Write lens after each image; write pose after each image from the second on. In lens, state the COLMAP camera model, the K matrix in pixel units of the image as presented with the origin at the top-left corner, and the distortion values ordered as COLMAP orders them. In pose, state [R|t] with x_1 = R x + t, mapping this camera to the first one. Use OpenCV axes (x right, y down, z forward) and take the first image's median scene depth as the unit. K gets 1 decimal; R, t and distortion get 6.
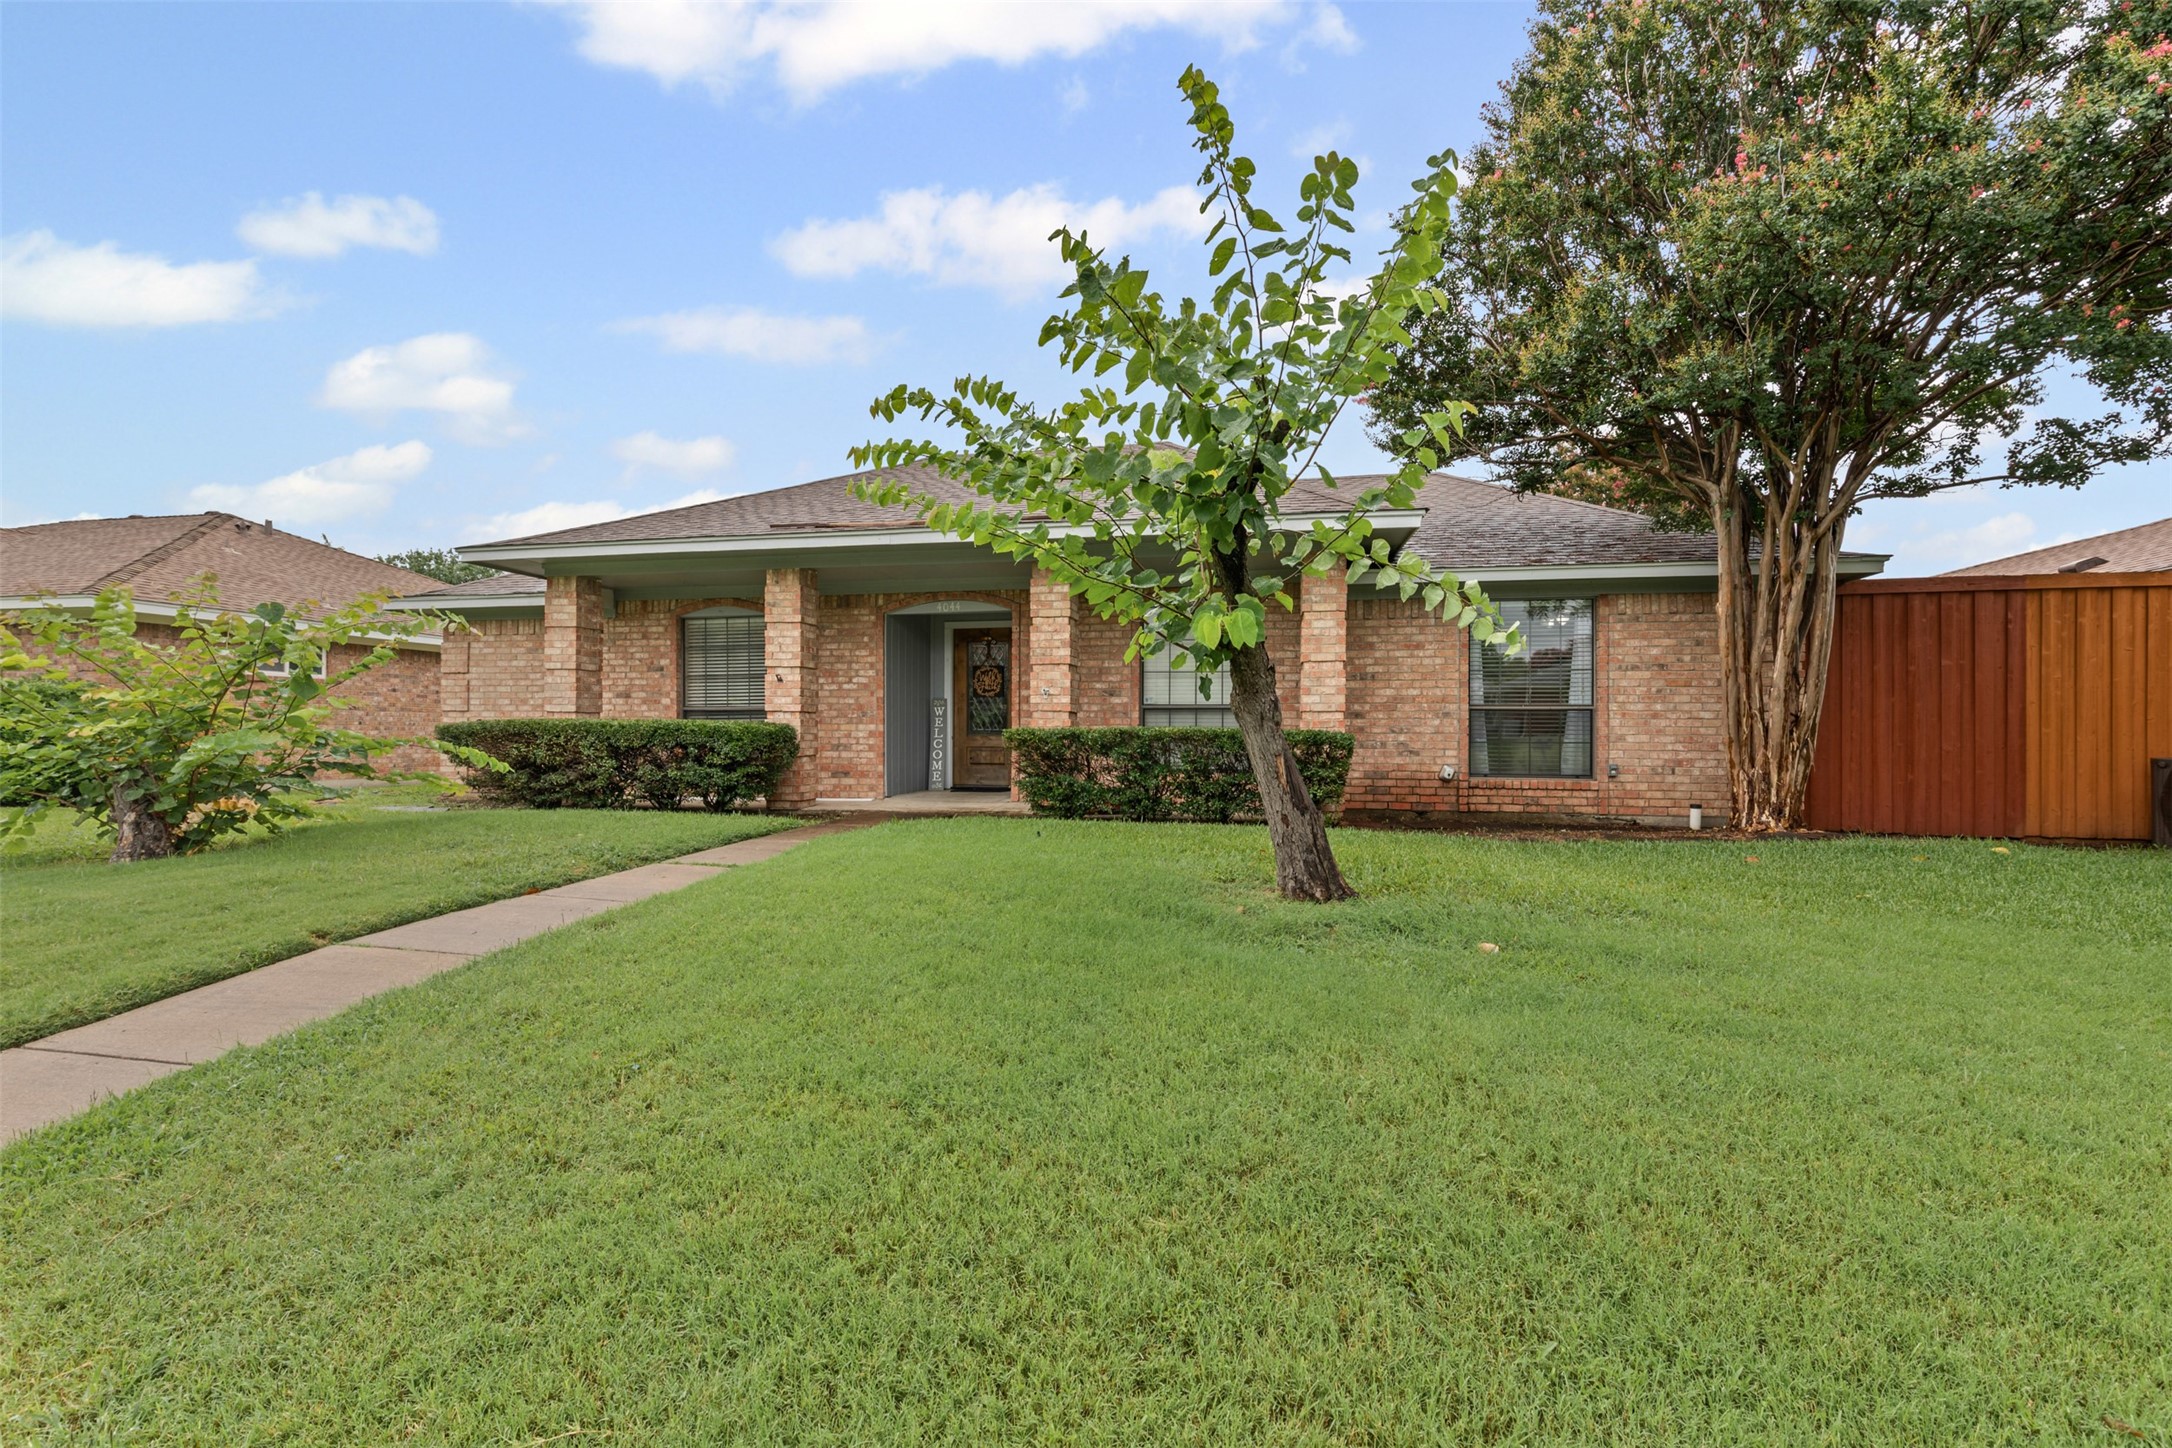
lens RADIAL K [[986.7, 0, 1079.1], [0, 986.7, 719.7], [0, 0, 1]] dist [0.009265, -0.001428]
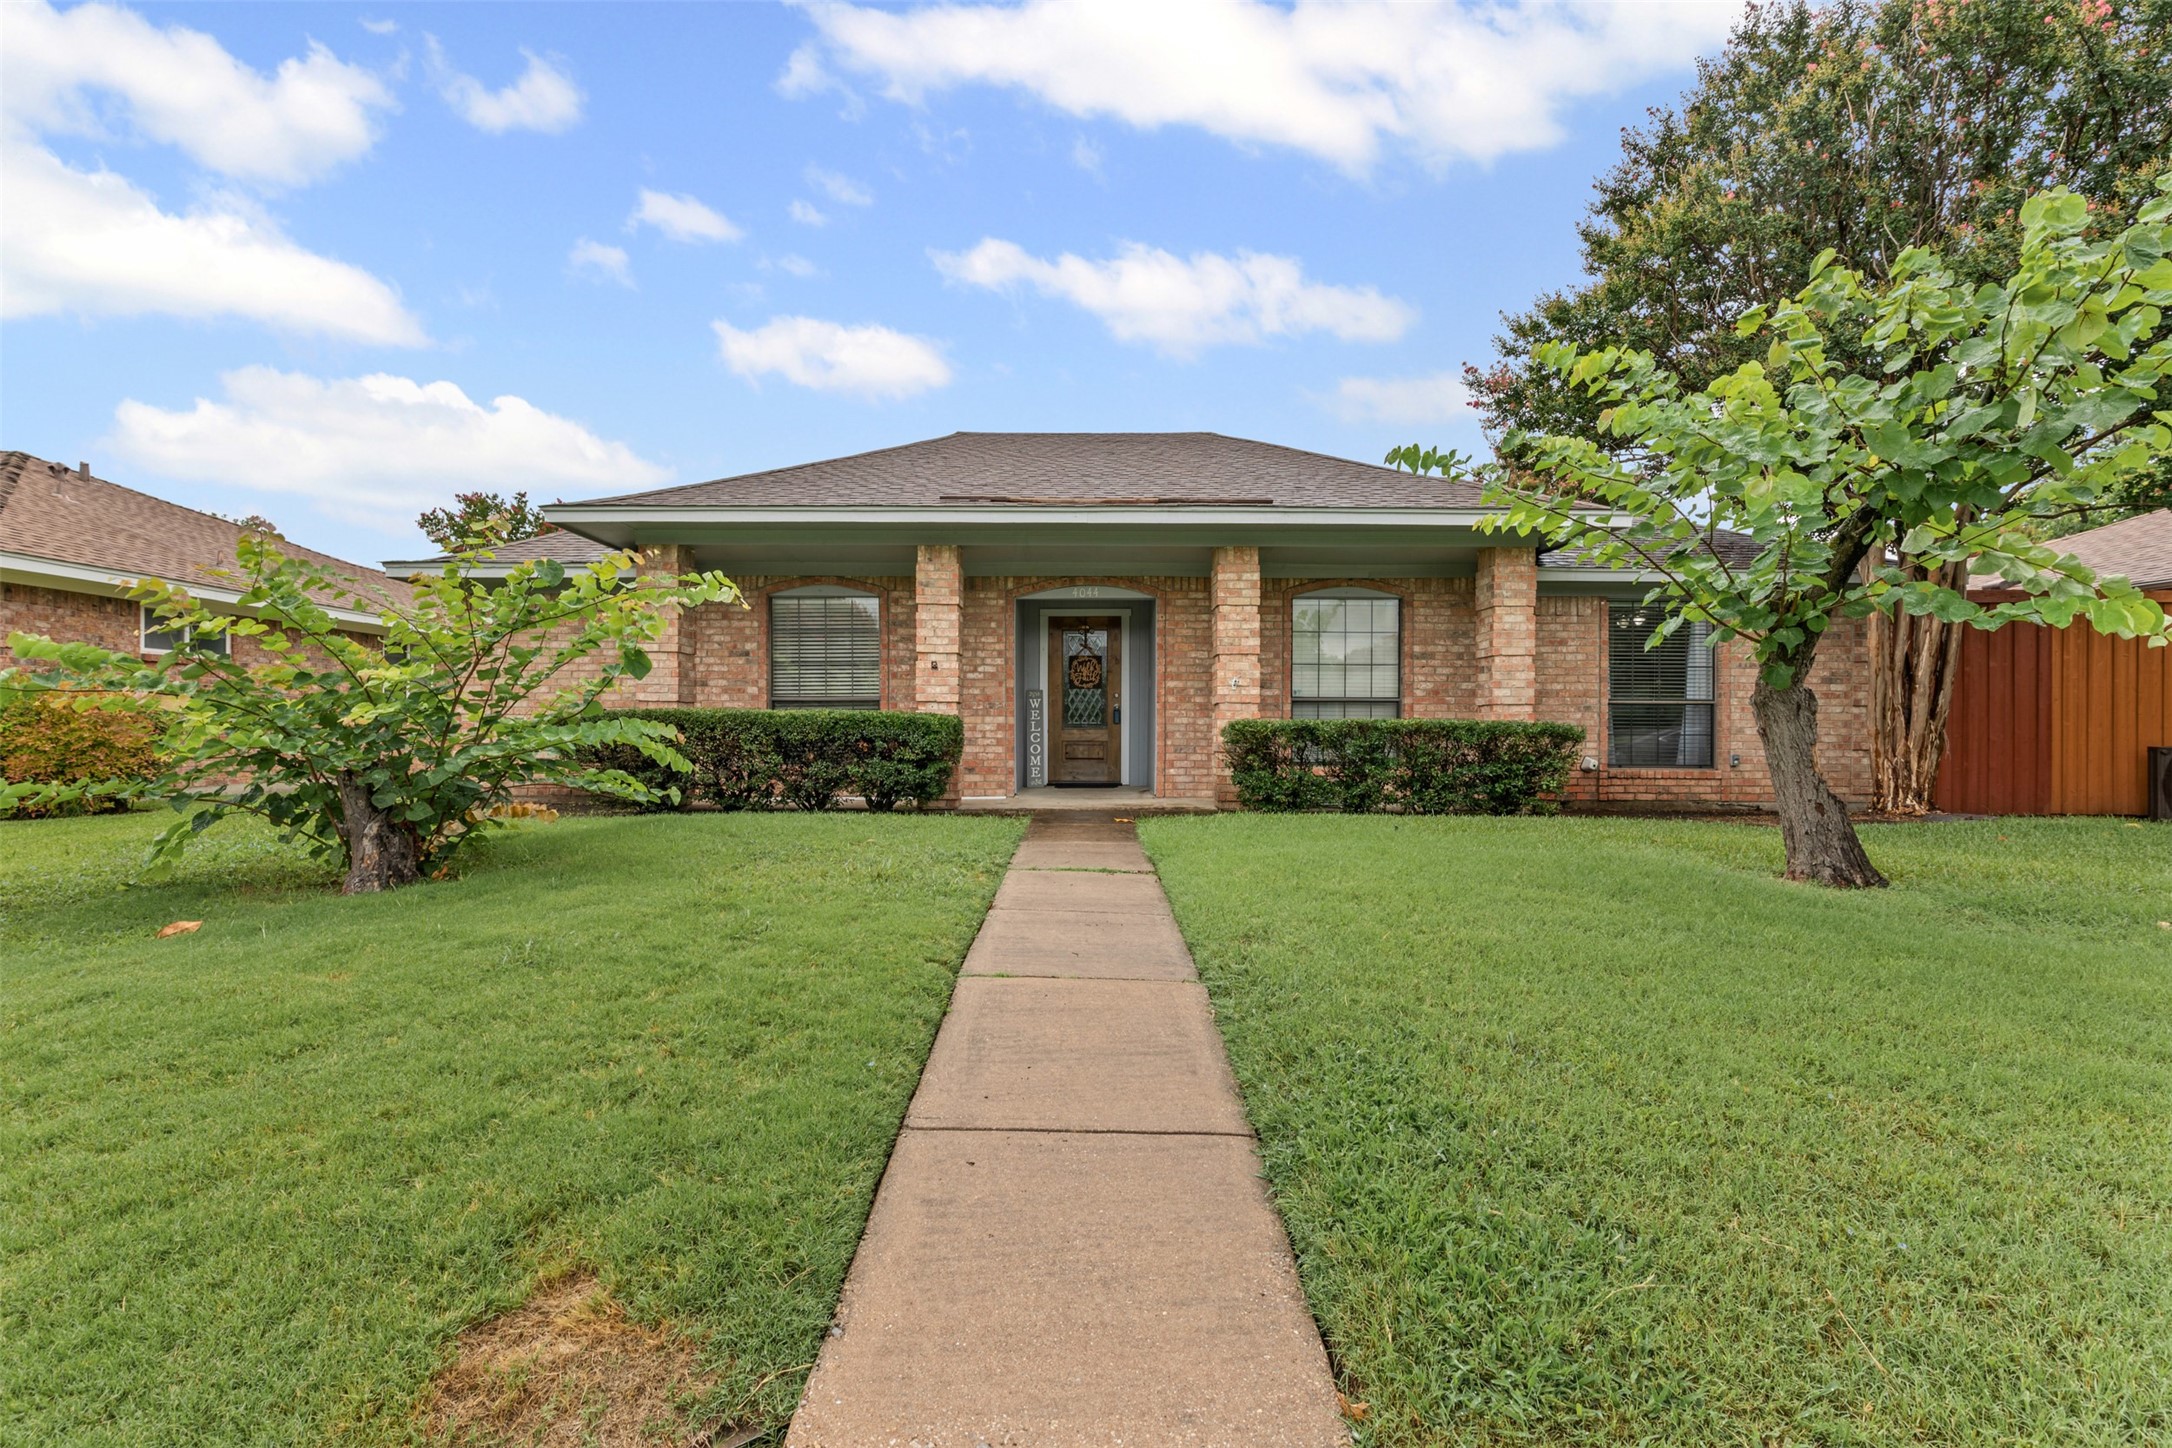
lens RADIAL K [[986.7, 0, 1084.7], [0, 986.7, 726.9], [0, 0, 1]] dist [0.009265, -0.001428]
pose [[0.979185, 0.000652, 0.202970, -0.363537], [-0.002961, 0.999934, 0.011071, 0.004596], [-0.202949, -0.011441, 0.979122, 0.081023]]
